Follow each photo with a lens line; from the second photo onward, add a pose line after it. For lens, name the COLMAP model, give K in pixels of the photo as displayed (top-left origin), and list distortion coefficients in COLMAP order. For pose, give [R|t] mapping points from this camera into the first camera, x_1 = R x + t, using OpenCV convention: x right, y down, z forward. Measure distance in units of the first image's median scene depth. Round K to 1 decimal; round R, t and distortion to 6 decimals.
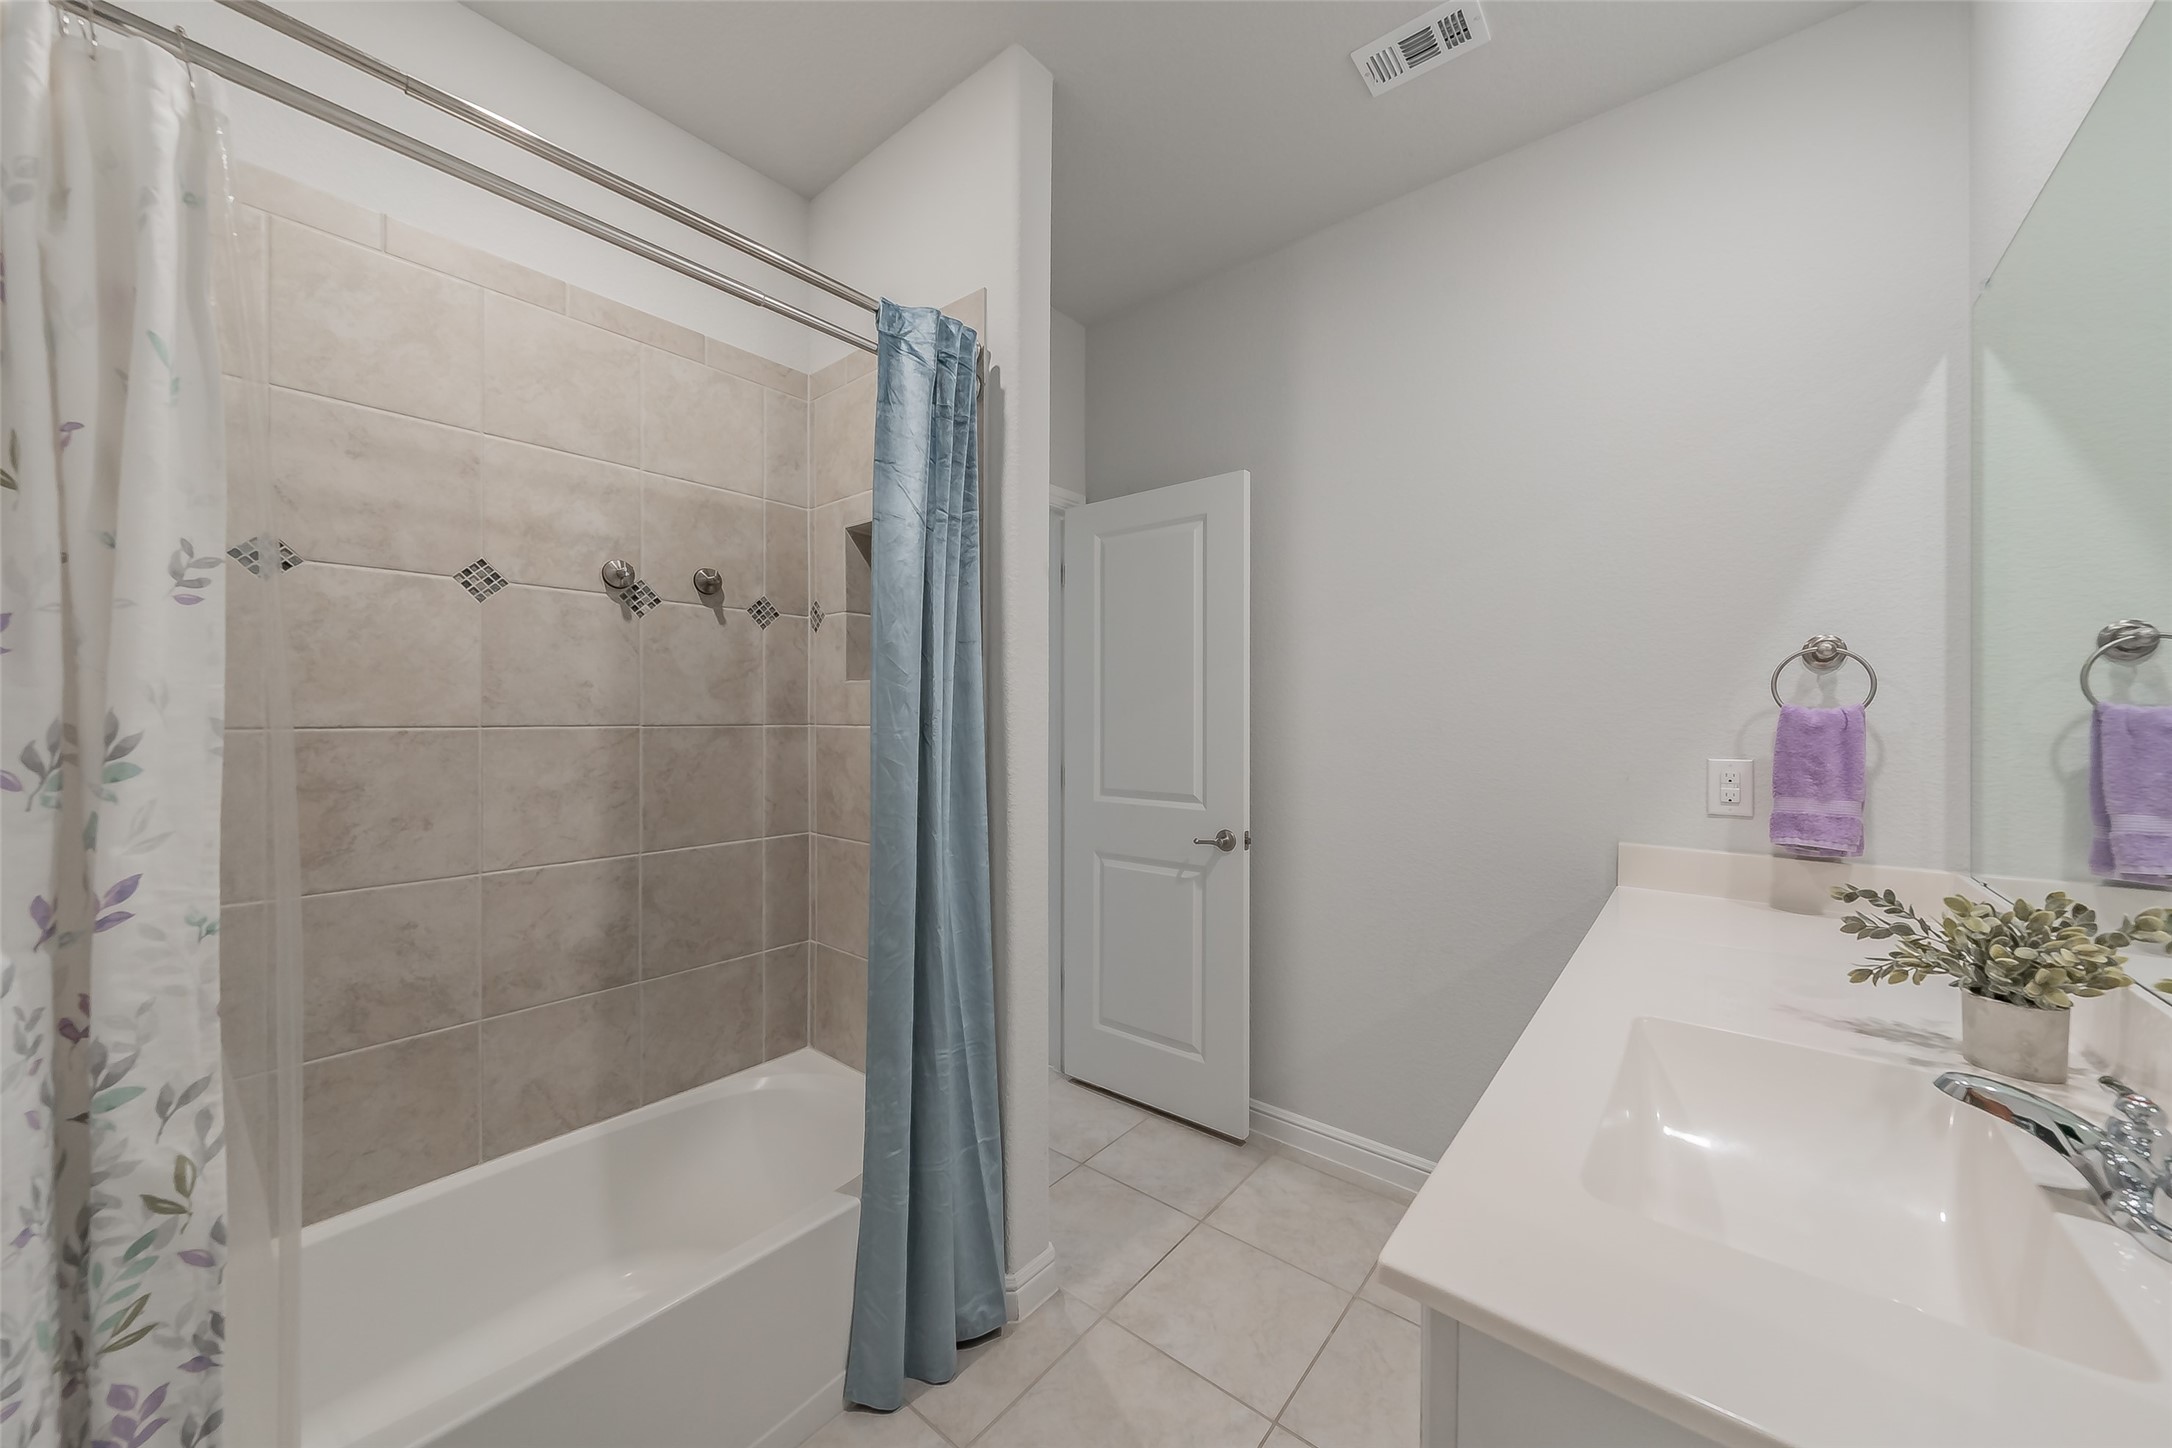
lens RADIAL K [[771.7, 0, 1086.6], [0, 771.7, 736.8], [0, 0, 1]] dist [-0.000012, 0.000001]
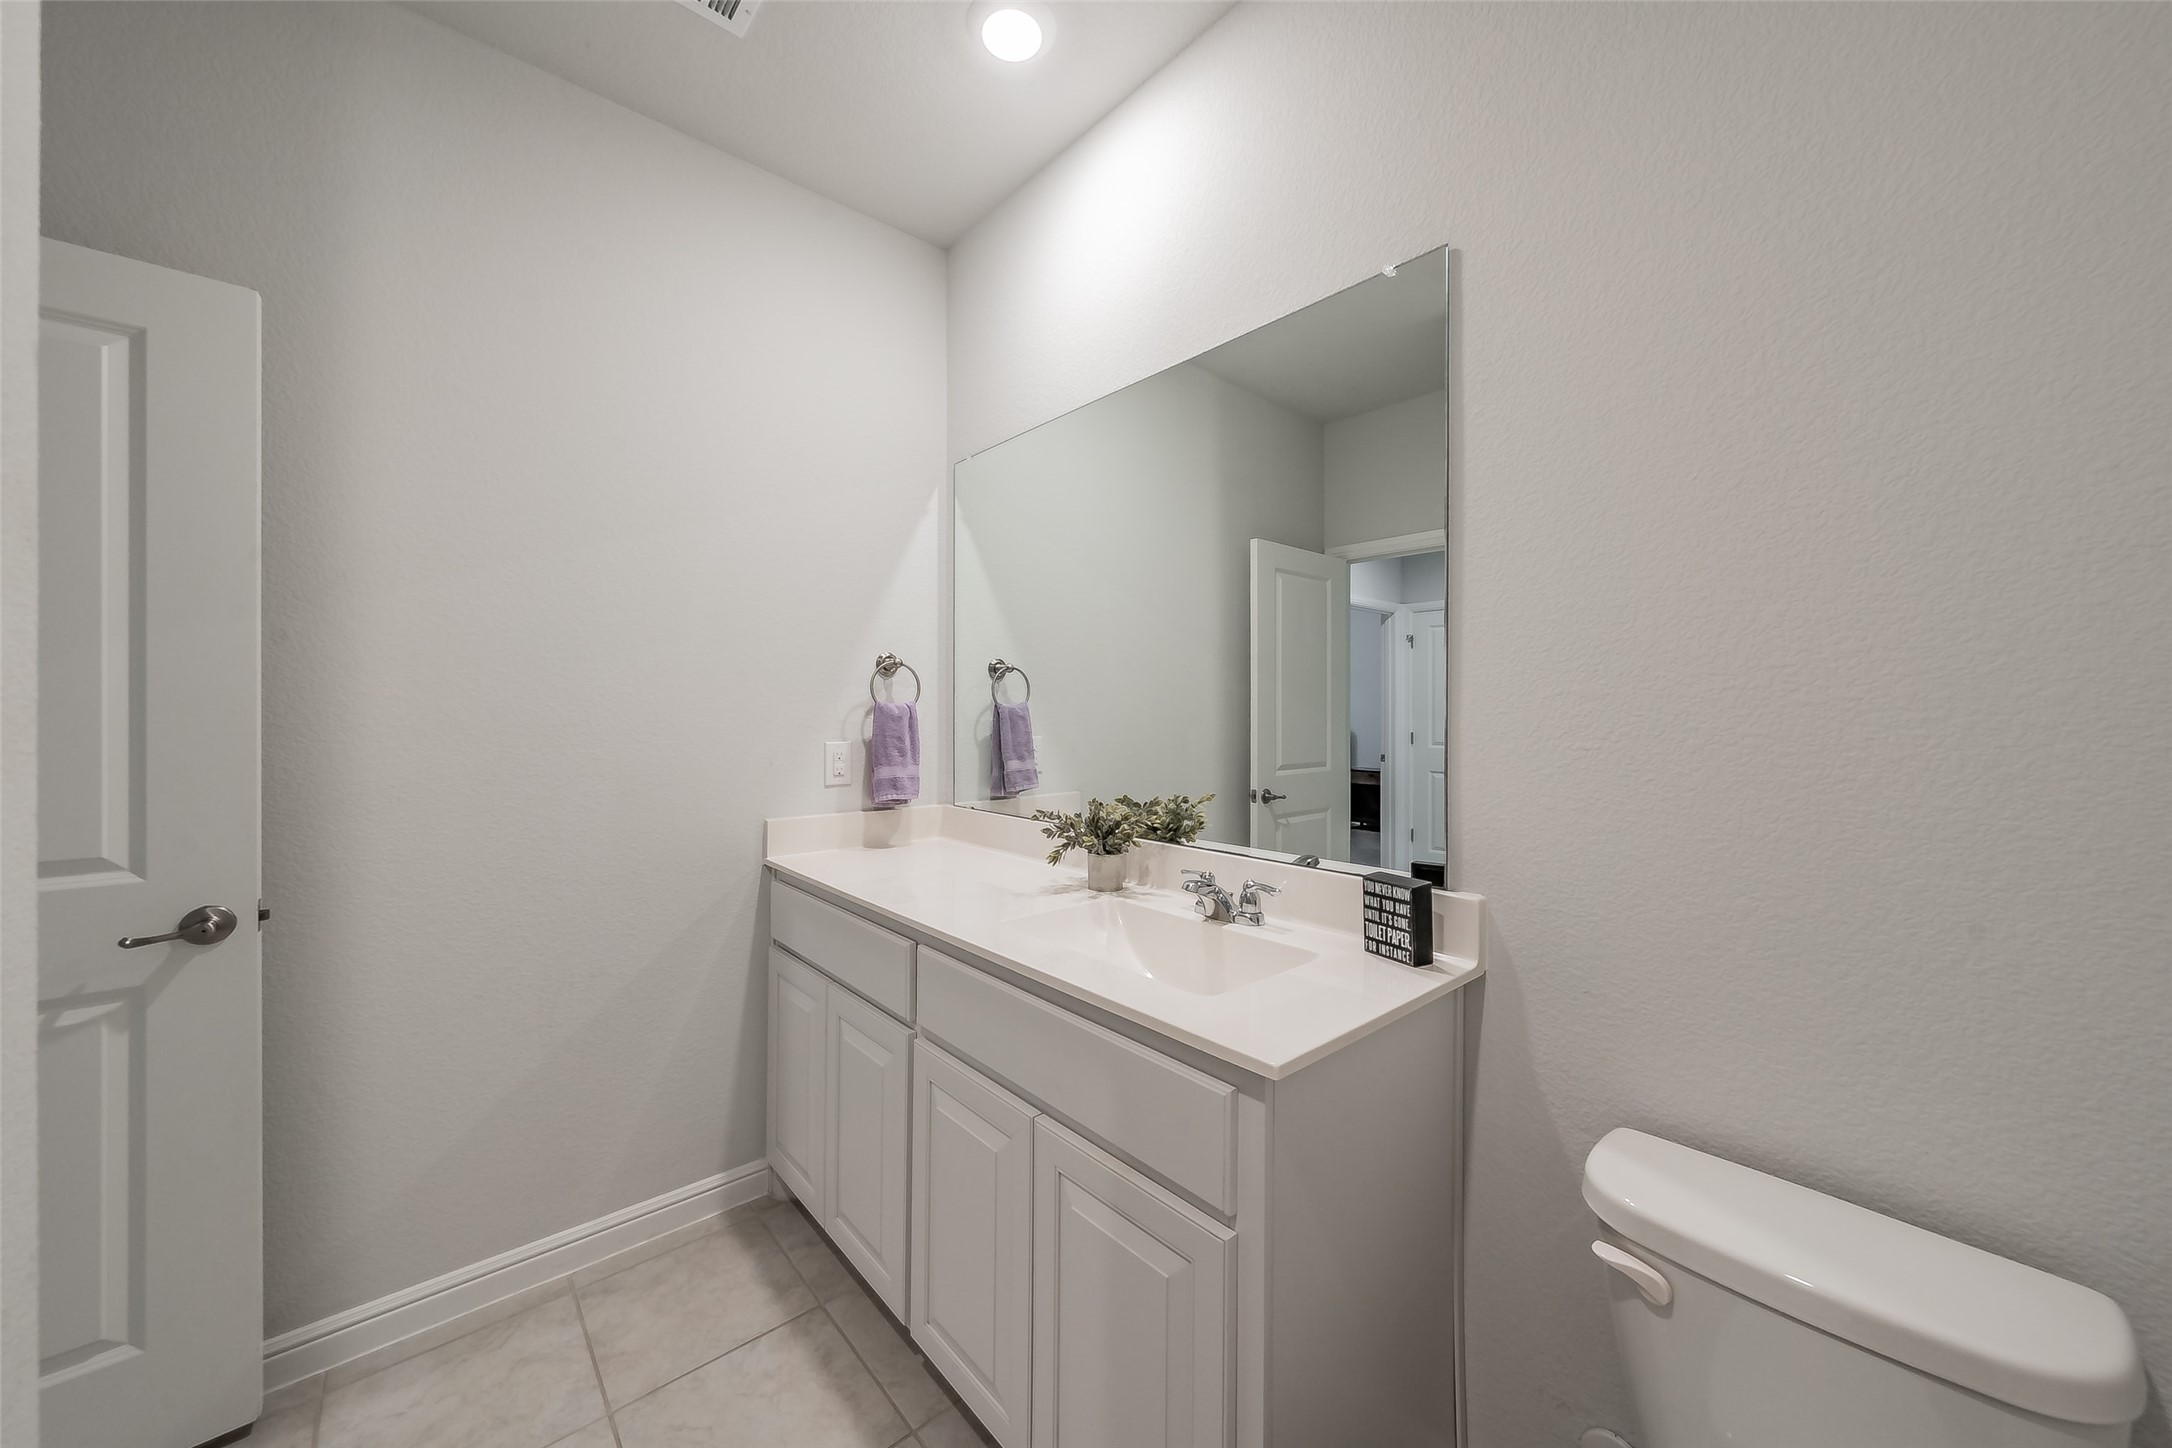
lens RADIAL K [[759.7, 0, 1114.7], [0, 759.7, 732.2], [0, 0, 1]] dist [-0.000999, -0.000069]
pose [[0.151219, -0.027946, 0.988105, -0.403006], [0.024839, 0.999392, 0.024464, -0.007963], [-0.988188, 0.020844, 0.151822, 0.383701]]
